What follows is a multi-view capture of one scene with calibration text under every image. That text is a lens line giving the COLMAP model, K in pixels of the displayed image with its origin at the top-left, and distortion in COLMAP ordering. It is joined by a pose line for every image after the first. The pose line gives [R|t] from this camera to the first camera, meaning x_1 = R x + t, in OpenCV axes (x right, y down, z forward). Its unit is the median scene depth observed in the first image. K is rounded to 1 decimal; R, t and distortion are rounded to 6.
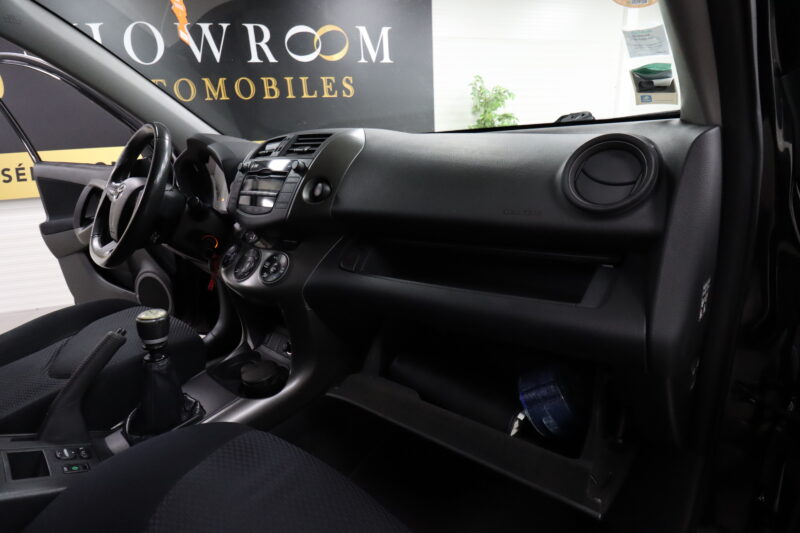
lens RADIAL K [[373.2, 0, 400.4], [0, 373.2, 258.3], [0, 0, 1]] dist [-0.002064, -0.011017]
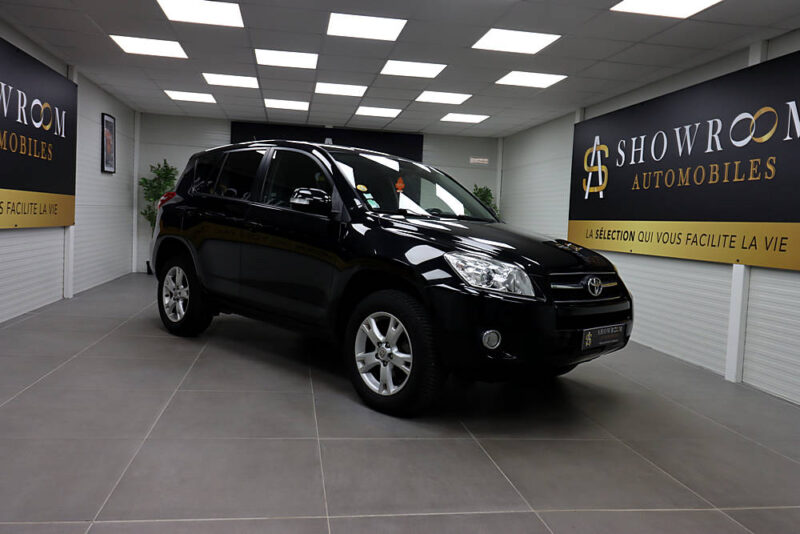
lens RADIAL K [[627.6, 0, 403.9], [0, 627.6, 260.9], [0, 0, 1]] dist [-0.000357, -0.005586]
pose [[-0.074168, 0.107026, -0.991486, 2.302540], [-0.317323, 0.940016, 0.125207, -0.272052], [0.945413, 0.323908, -0.035758, 0.508664]]
